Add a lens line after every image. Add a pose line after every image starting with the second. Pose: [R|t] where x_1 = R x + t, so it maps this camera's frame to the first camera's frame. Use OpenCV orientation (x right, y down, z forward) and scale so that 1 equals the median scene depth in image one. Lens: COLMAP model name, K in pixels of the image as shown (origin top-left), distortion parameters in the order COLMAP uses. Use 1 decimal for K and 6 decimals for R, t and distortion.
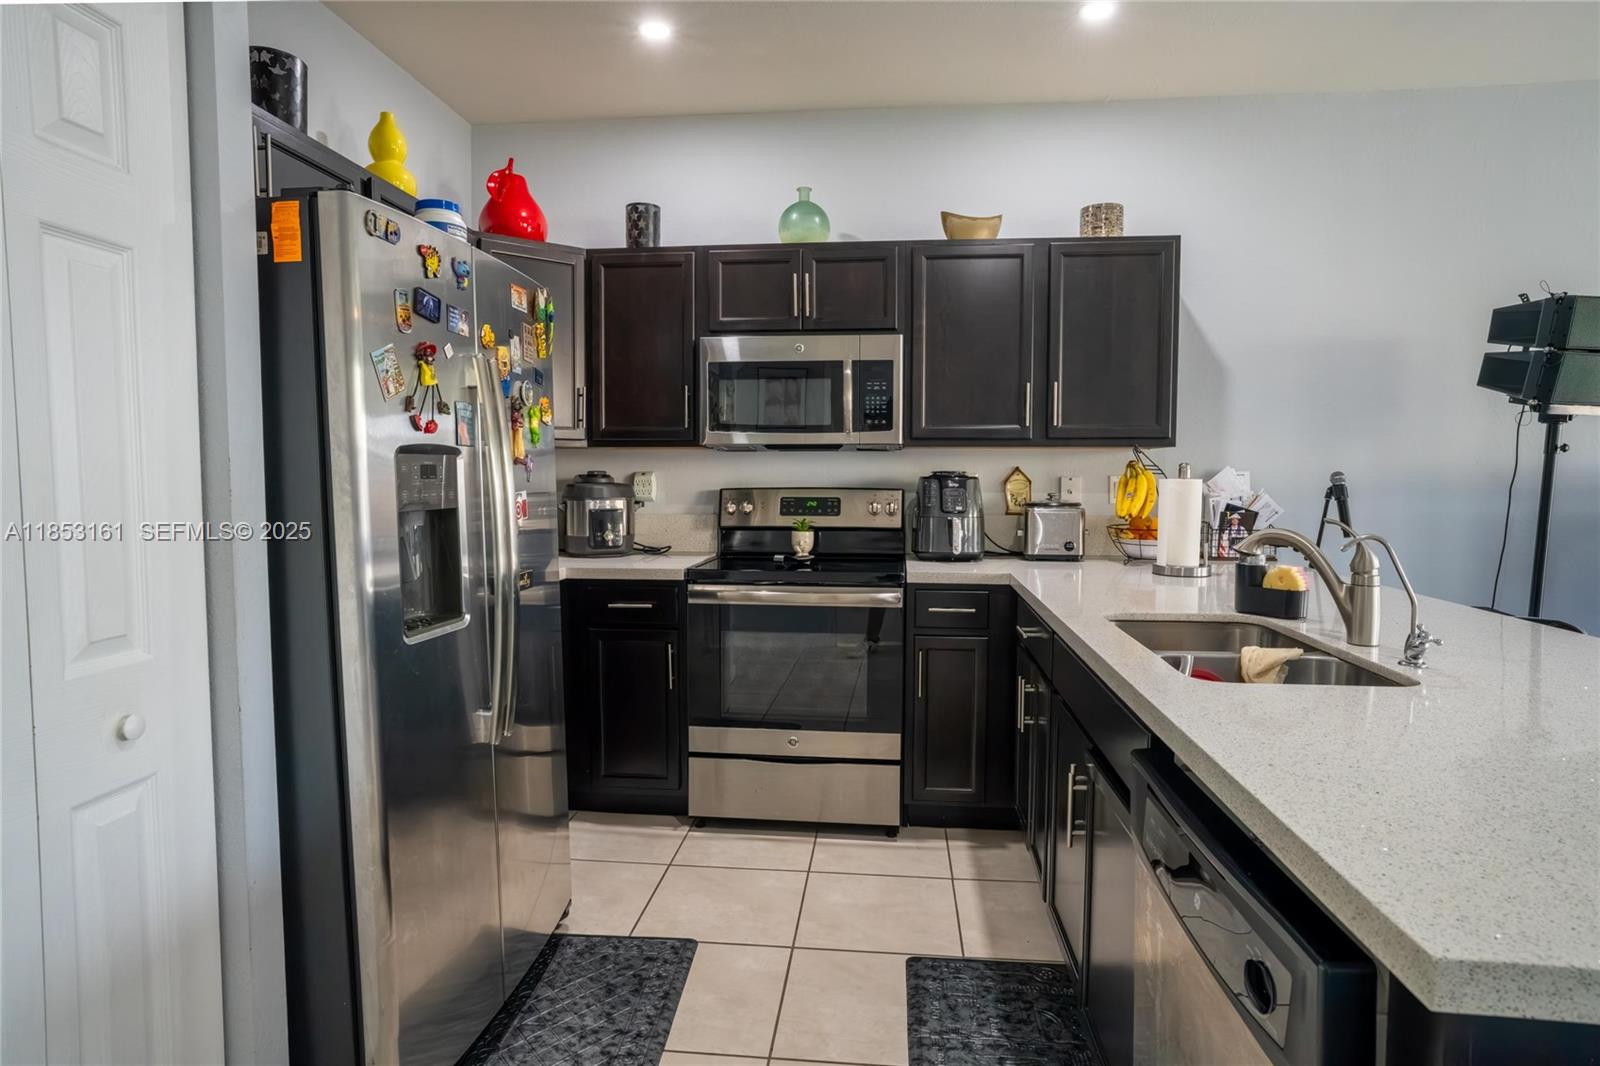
lens RADIAL K [[881.7, 0, 789.6], [0, 881.7, 540.2], [0, 0, 1]] dist [-0.036948, 0.024811]
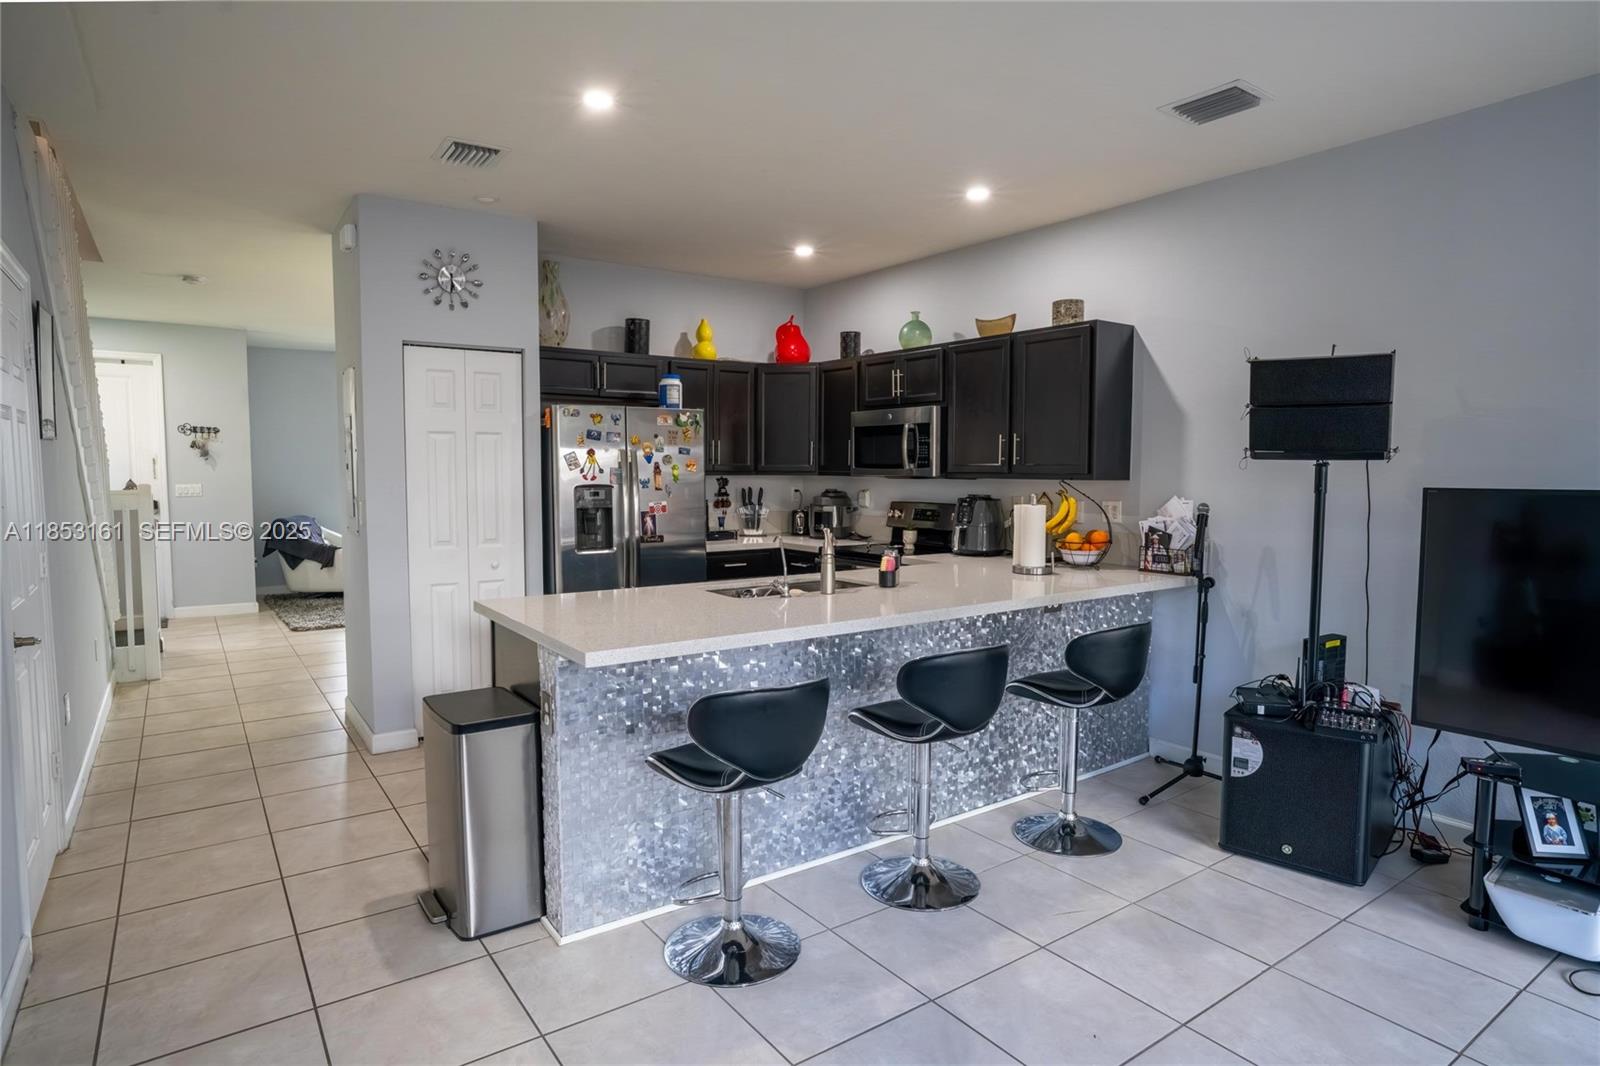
lens RADIAL K [[881.7, 0, 802.7], [0, 881.7, 528.6], [0, 0, 1]] dist [-0.036948, 0.024811]
pose [[0.671596, 0.052518, -0.739054, 1.087653], [-0.061694, 0.997985, 0.014855, -0.026308], [0.738344, 0.035619, 0.673483, -0.201389]]
